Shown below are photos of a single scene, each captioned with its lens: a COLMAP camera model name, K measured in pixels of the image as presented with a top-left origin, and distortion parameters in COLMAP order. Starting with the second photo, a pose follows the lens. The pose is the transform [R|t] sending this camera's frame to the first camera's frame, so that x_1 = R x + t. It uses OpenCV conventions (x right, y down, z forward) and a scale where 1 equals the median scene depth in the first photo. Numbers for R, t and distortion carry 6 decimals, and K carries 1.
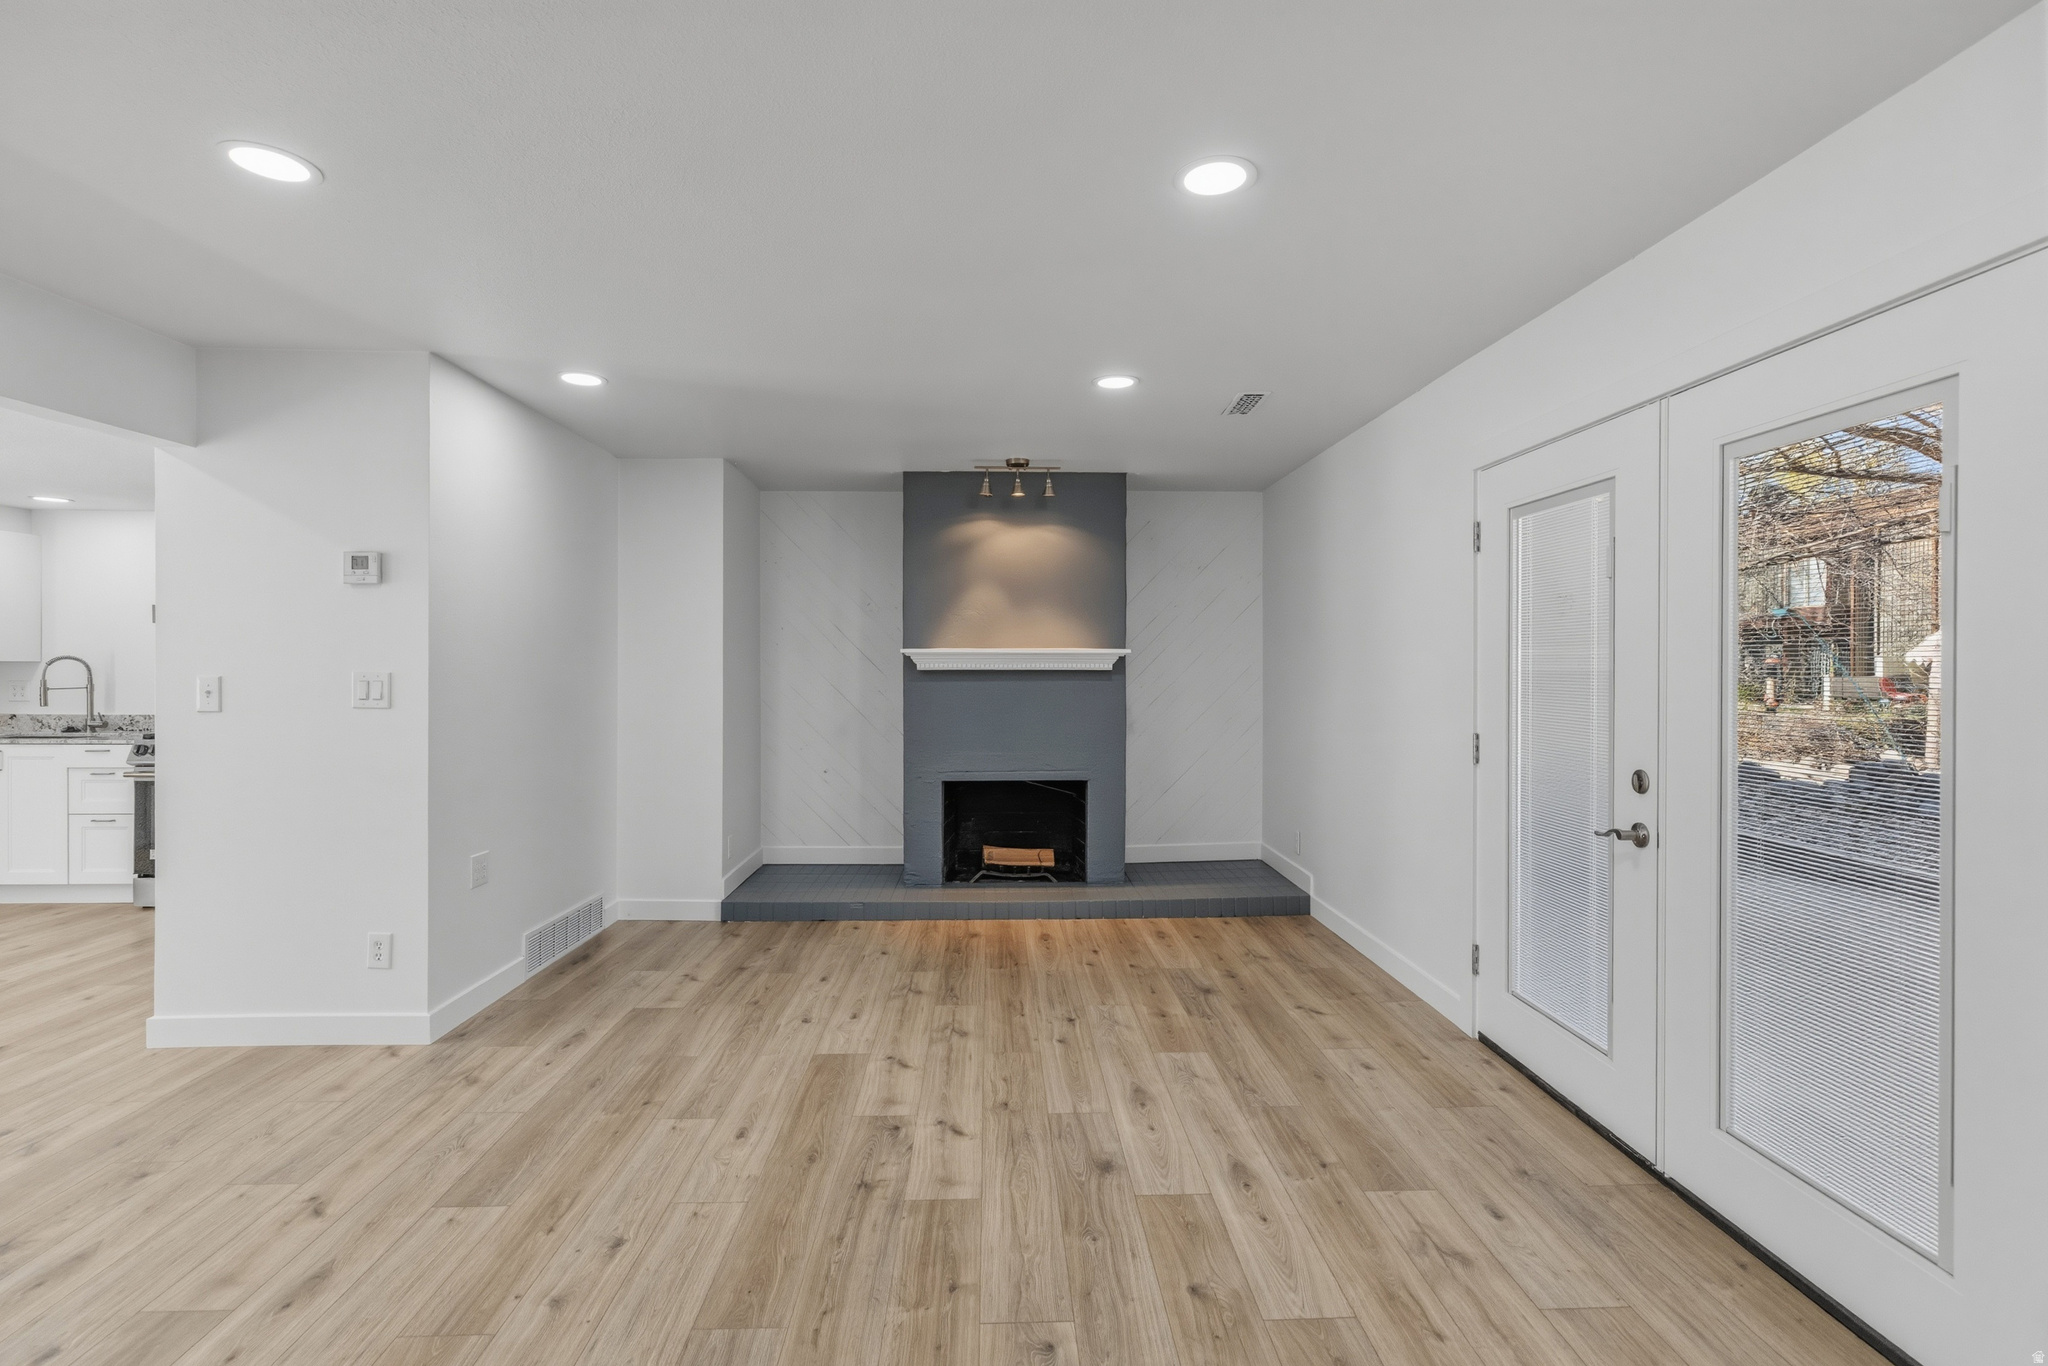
lens RADIAL K [[933.9, 0, 1018.1], [0, 933.9, 677.3], [0, 0, 1]] dist [0.007239, -0.001172]
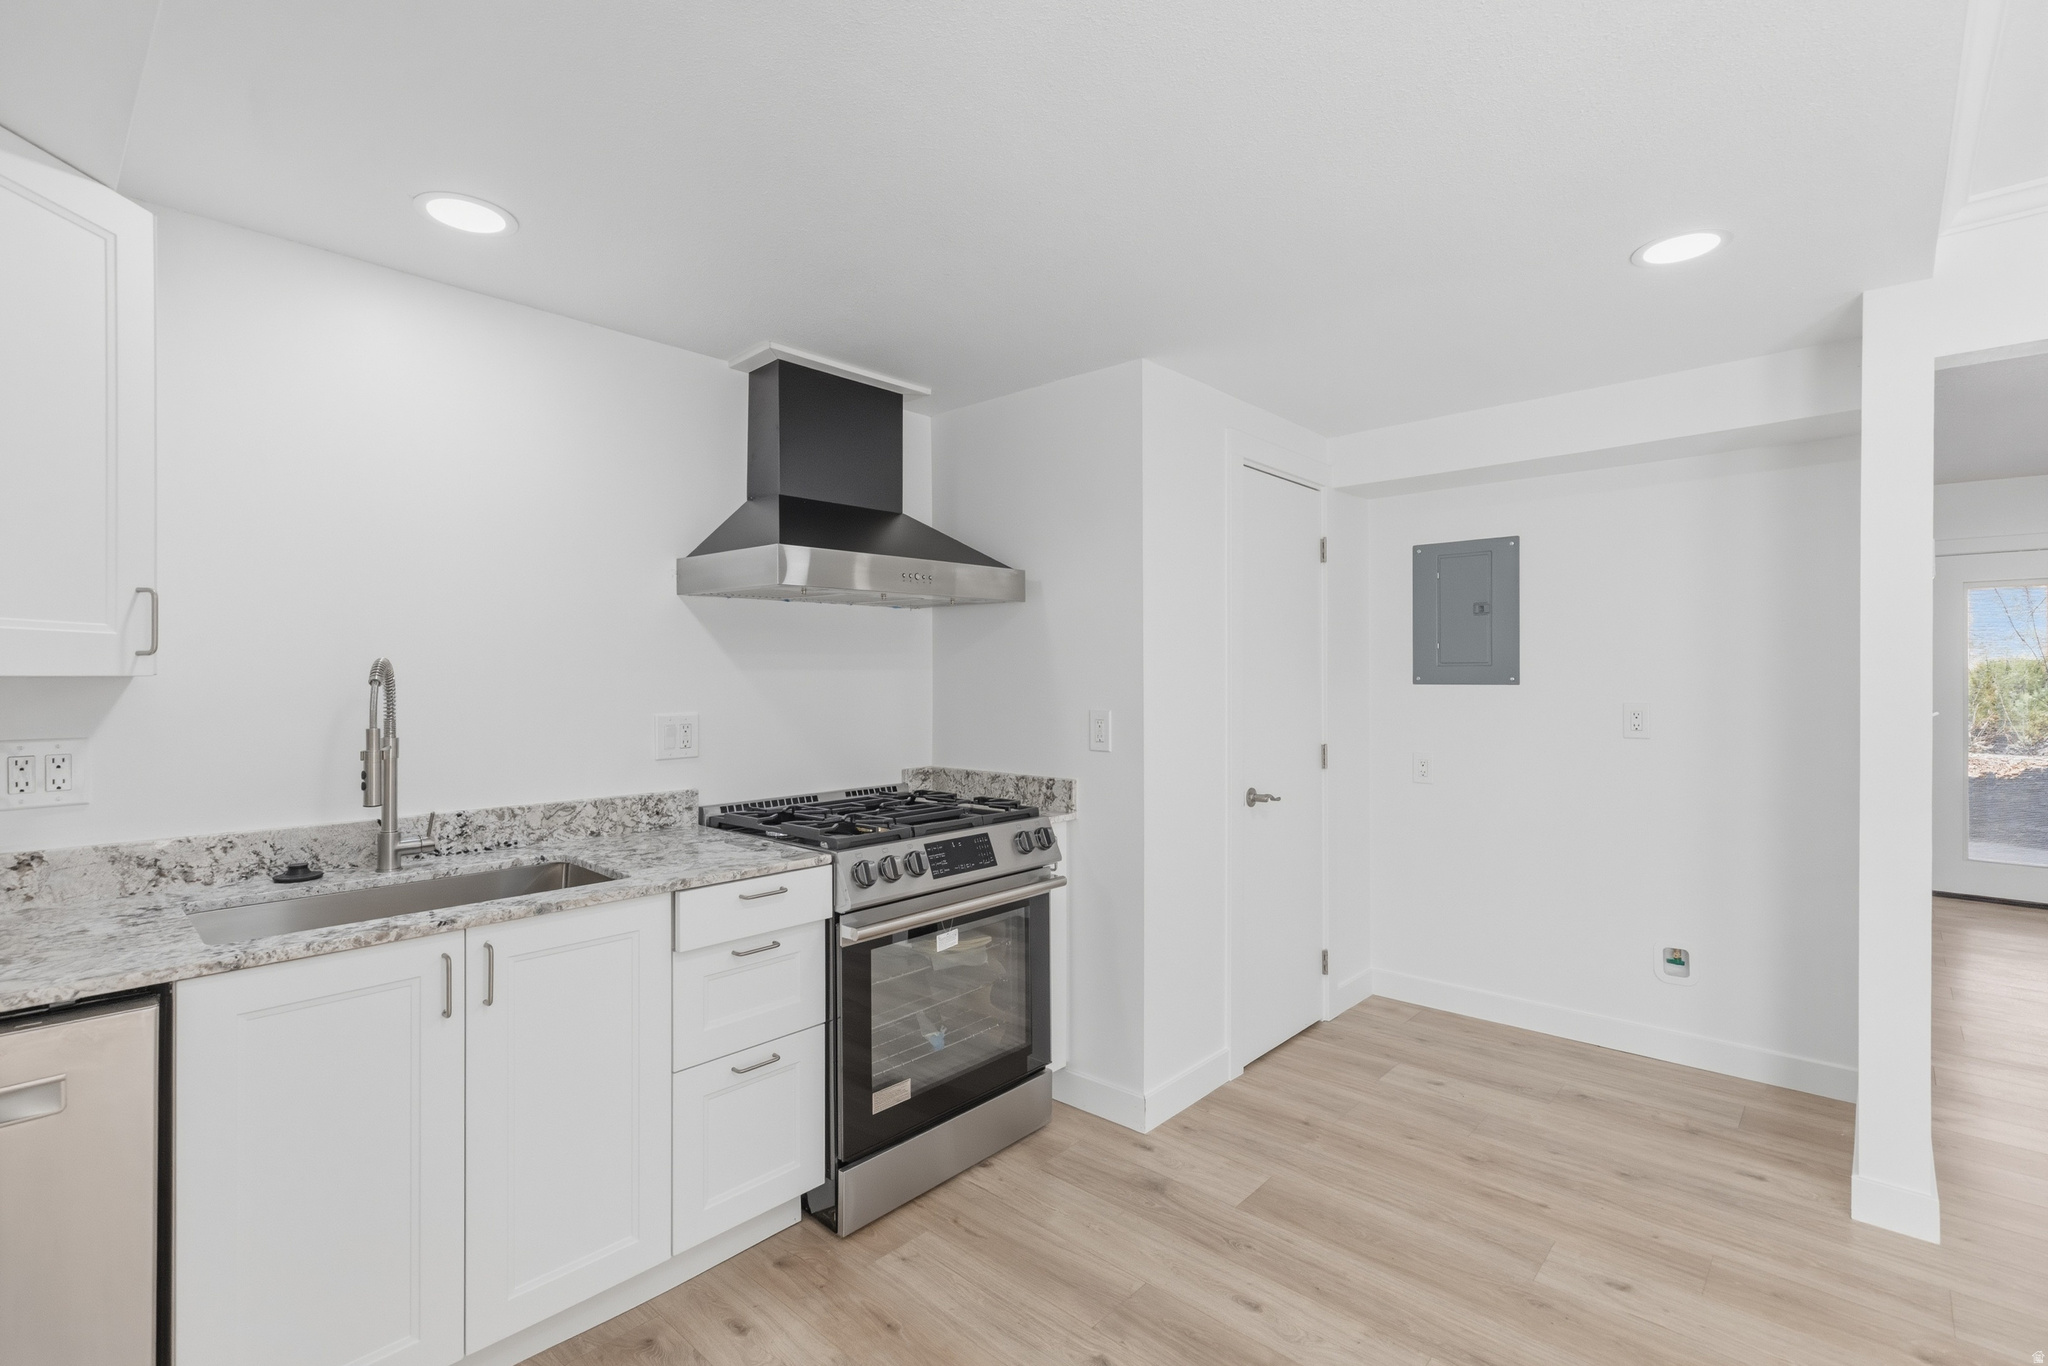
lens RADIAL K [[933.9, 0, 1016.8], [0, 933.9, 681.5], [0, 0, 1]] dist [0.007239, -0.001172]
pose [[0.698380, -0.010047, 0.715657, -1.091315], [0.013885, 0.999903, 0.000488, -0.011238], [-0.715592, 0.009596, 0.698452, 0.581842]]
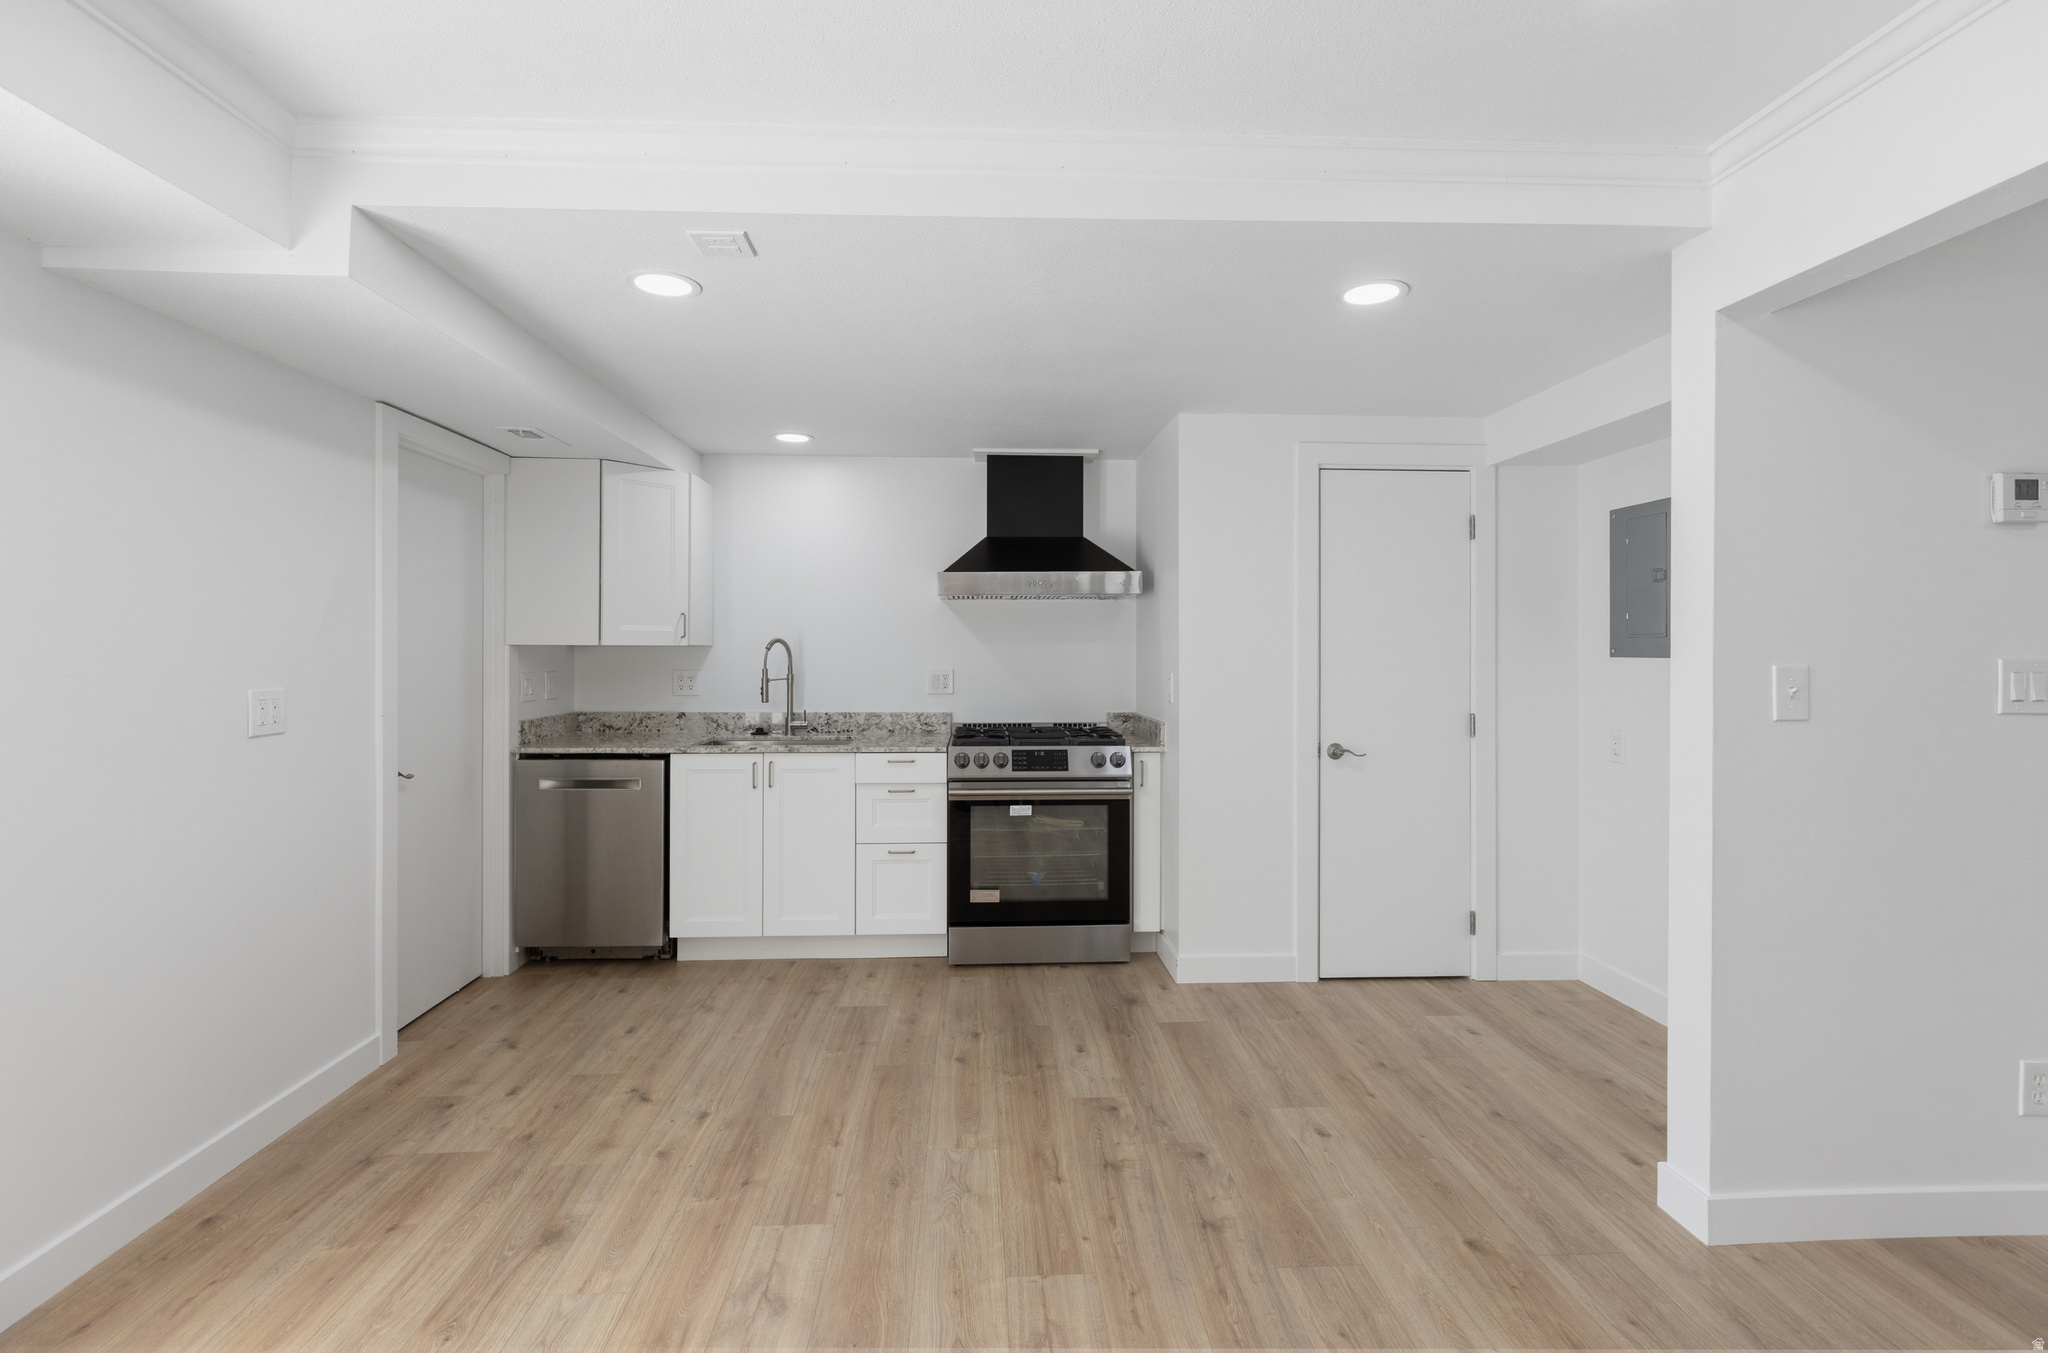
lens RADIAL K [[940.7, 0, 1009.2], [0, 940.7, 655.9], [0, 0, 1]] dist [0.004002, -0.000826]
pose [[0.999935, -0.002787, 0.011041, -0.822592], [0.002842, 0.999984, -0.004971, -0.003702], [-0.011027, 0.005002, 0.999927, 0.207794]]
